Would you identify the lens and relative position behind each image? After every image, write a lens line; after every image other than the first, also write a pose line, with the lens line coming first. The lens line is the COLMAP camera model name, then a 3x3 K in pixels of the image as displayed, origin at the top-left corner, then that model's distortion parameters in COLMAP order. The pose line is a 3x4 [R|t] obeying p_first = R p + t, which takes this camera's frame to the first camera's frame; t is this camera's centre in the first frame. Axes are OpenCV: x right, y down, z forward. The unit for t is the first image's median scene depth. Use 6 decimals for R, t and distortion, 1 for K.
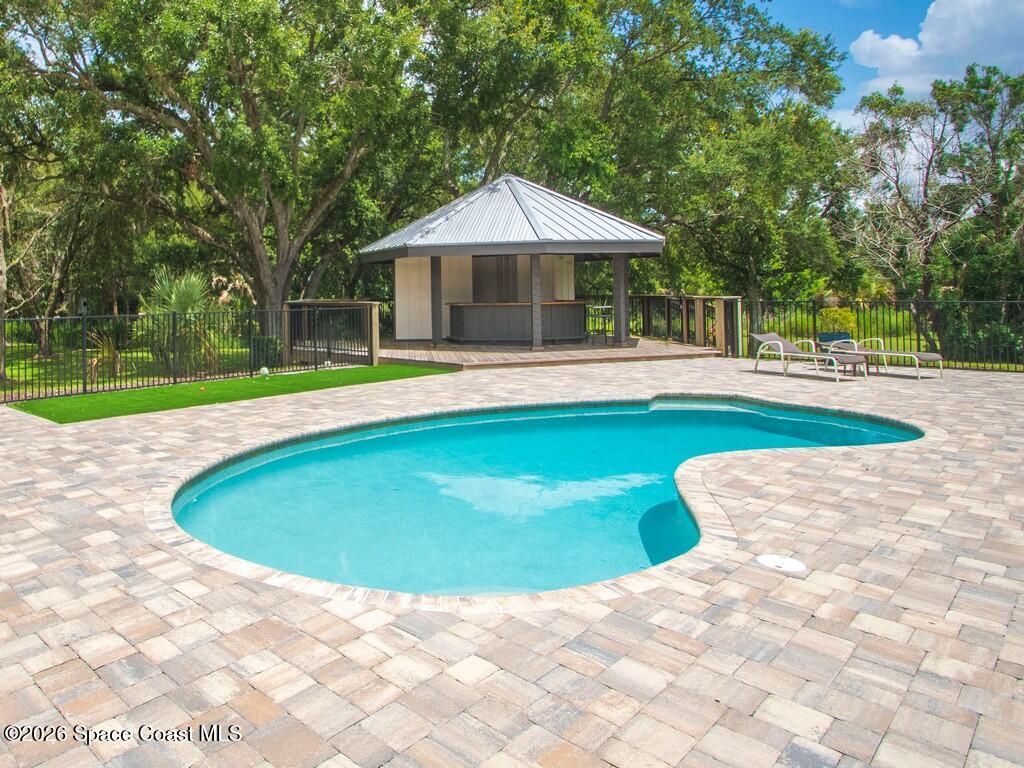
lens RADIAL K [[873.8, 0, 512.0], [0, 873.8, 384.0], [0, 0, 1]] dist [0.008412, 0.004972]
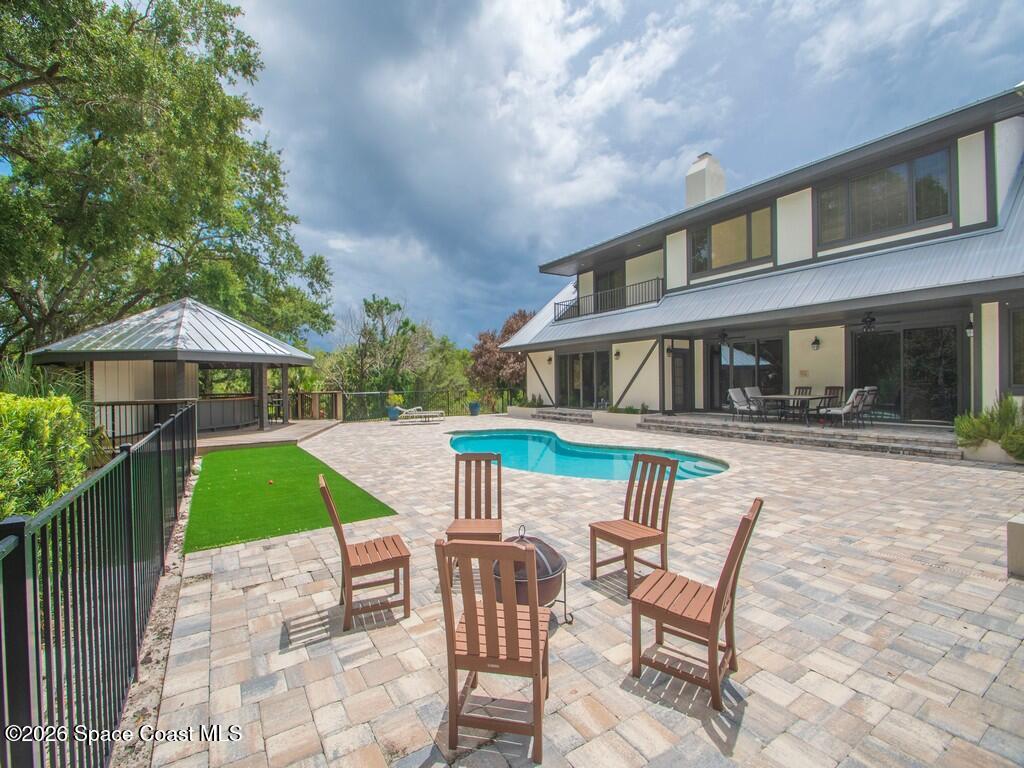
lens RADIAL K [[441.5, 0, 512.0], [0, 441.5, 384.0], [0, 0, 1]] dist [0.001305, 0.000053]
pose [[0.124127, 0.010503, 0.992211, -1.412313], [0.124233, 0.991911, -0.026041, -0.097634], [-0.984459, 0.126498, 0.121818, 1.160464]]
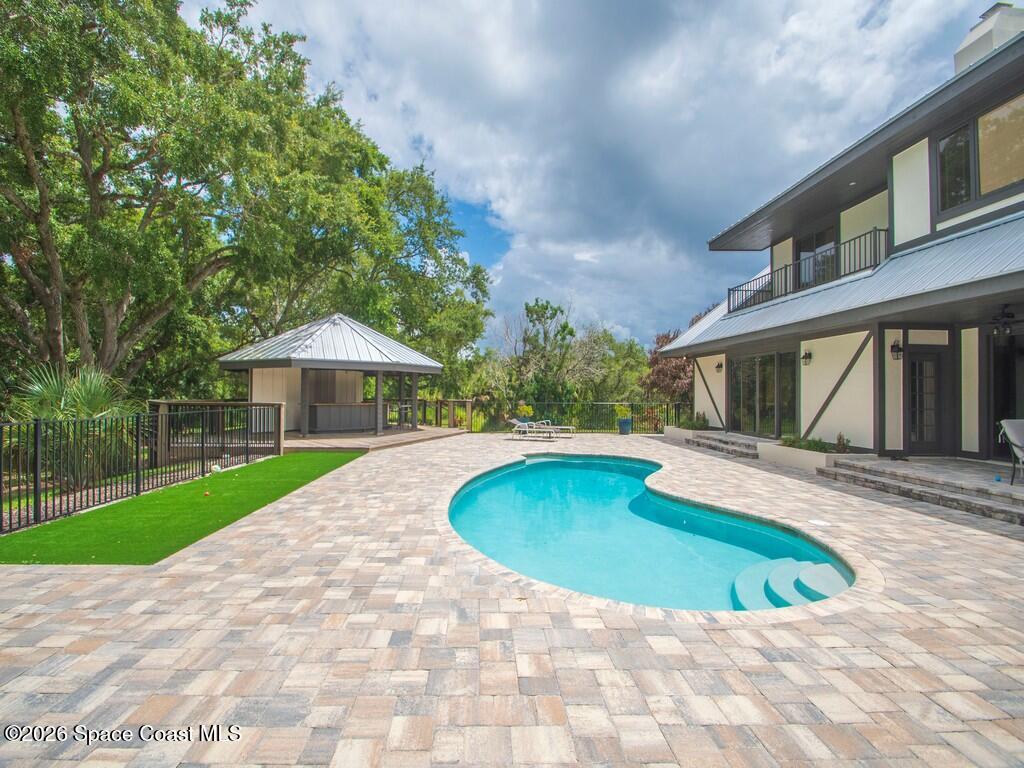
lens RADIAL K [[453.6, 0, 507.9], [0, 453.6, 388.3], [0, 0, 1]] dist [0.002441, -0.011296]
pose [[0.629922, 0.025444, 0.776241, -0.998370], [0.070958, 0.993398, -0.090145, -0.075839], [-0.773410, 0.111865, 0.623958, 0.809218]]
